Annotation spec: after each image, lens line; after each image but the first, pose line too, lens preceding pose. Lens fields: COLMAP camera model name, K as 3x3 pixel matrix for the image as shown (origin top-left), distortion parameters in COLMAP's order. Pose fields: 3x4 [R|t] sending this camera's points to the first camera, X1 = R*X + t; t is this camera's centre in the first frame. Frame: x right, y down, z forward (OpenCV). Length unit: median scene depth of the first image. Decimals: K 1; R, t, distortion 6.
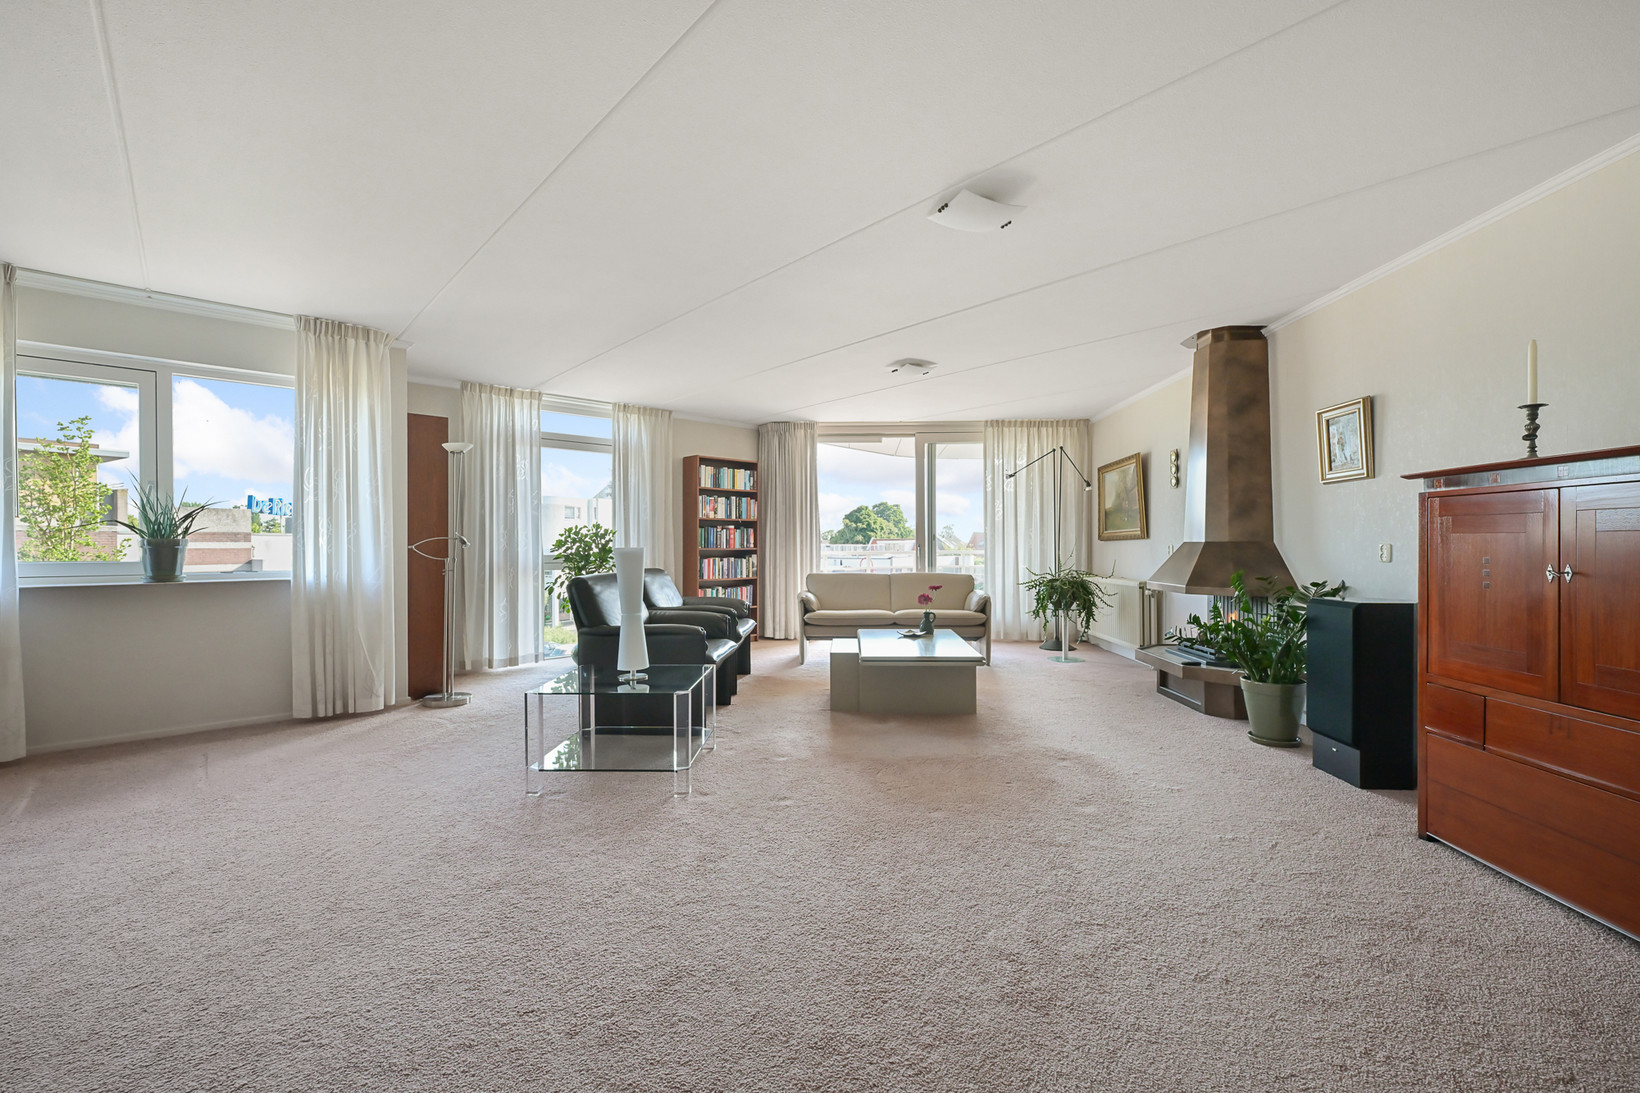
lens RADIAL K [[688.3, 0, 813.1], [0, 688.3, 548.3], [0, 0, 1]] dist [0.001096, -0.000520]
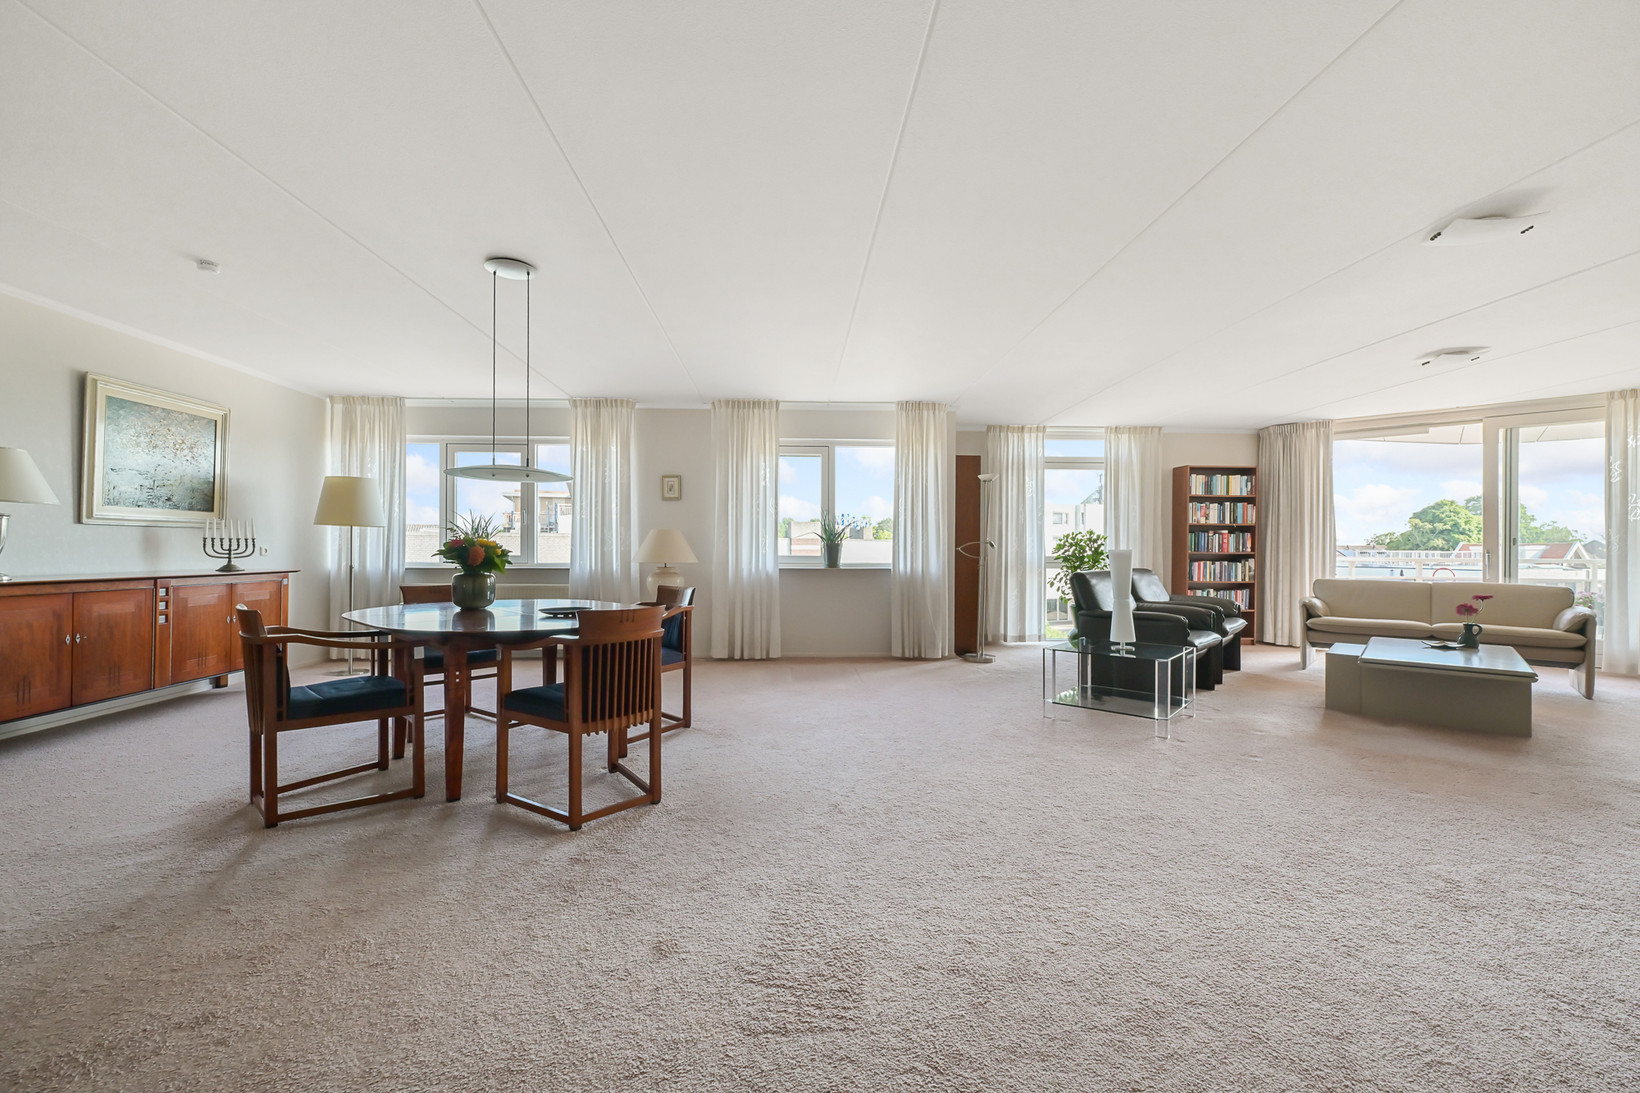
lens RADIAL K [[662.9, 0, 807.4], [0, 662.9, 548.8], [0, 0, 1]] dist [0.001353, 0.001086]
pose [[0.765632, 0.006537, -0.643245, 0.047889], [-0.009864, 0.999950, -0.001579, 0.002699], [0.643203, 0.007554, 0.765659, -0.187632]]
